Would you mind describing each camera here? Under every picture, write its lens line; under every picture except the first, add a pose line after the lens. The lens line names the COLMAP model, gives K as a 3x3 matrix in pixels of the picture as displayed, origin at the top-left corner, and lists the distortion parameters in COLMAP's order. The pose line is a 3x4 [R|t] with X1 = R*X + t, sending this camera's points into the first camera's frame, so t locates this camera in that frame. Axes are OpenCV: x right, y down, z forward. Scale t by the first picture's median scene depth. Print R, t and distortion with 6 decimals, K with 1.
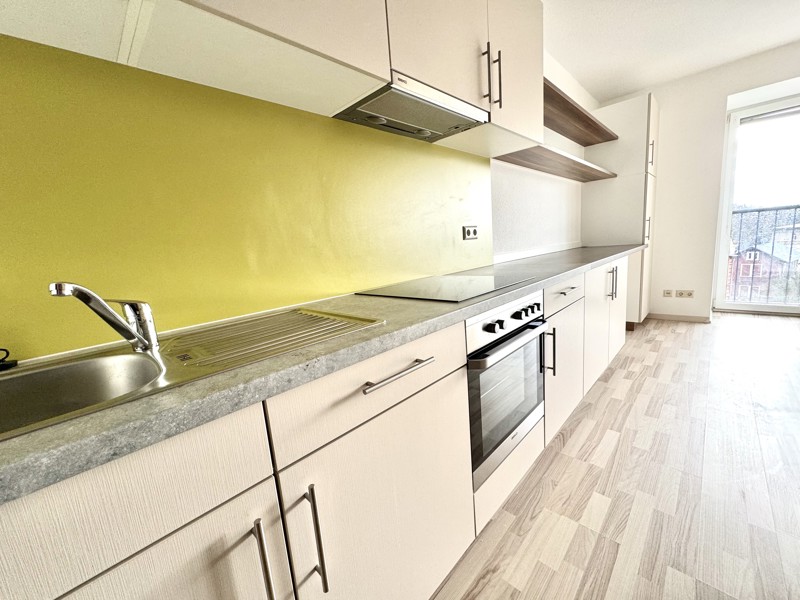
lens RADIAL K [[319.0, 0, 399.9], [0, 319.0, 298.5], [0, 0, 1]] dist [-0.001738, 0.000112]
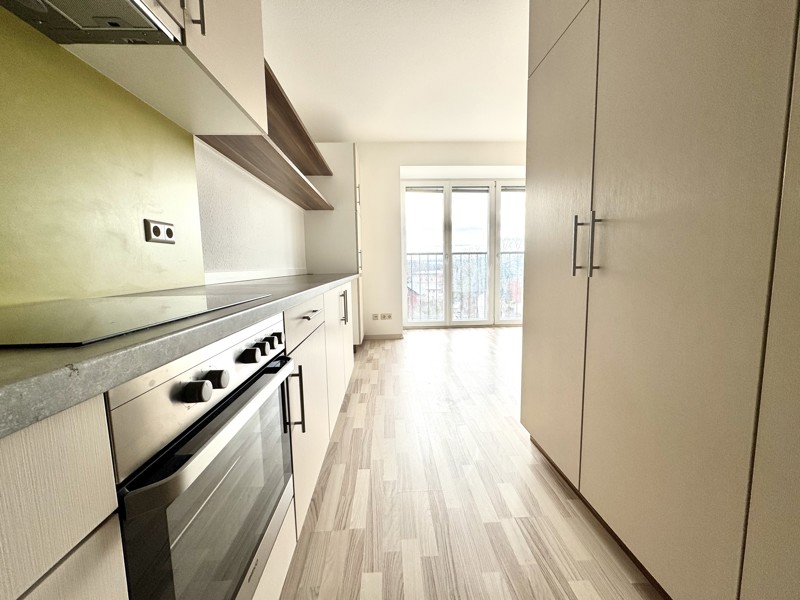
lens RADIAL K [[319.0, 0, 399.9], [0, 319.0, 298.5], [0, 0, 1]] dist [-0.001738, 0.000112]
pose [[0.682896, -0.007923, 0.730473, 0.109007], [0.083856, 0.994182, -0.067611, 0.009064], [-0.725687, 0.107426, 0.679587, 0.318796]]
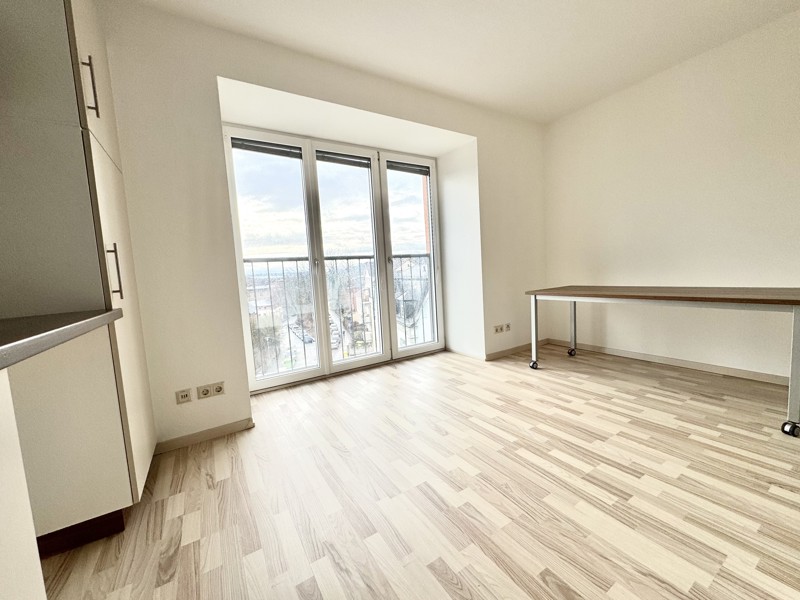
lens RADIAL K [[318.4, 0, 400.0], [0, 318.4, 300.0], [0, 0, 1]] dist [-0.001704, -0.000192]
pose [[0.241840, -0.022076, 0.970065, 1.019734], [0.198152, 0.979796, -0.027103, -0.217198], [-0.949868, 0.198775, 0.241328, 1.218032]]
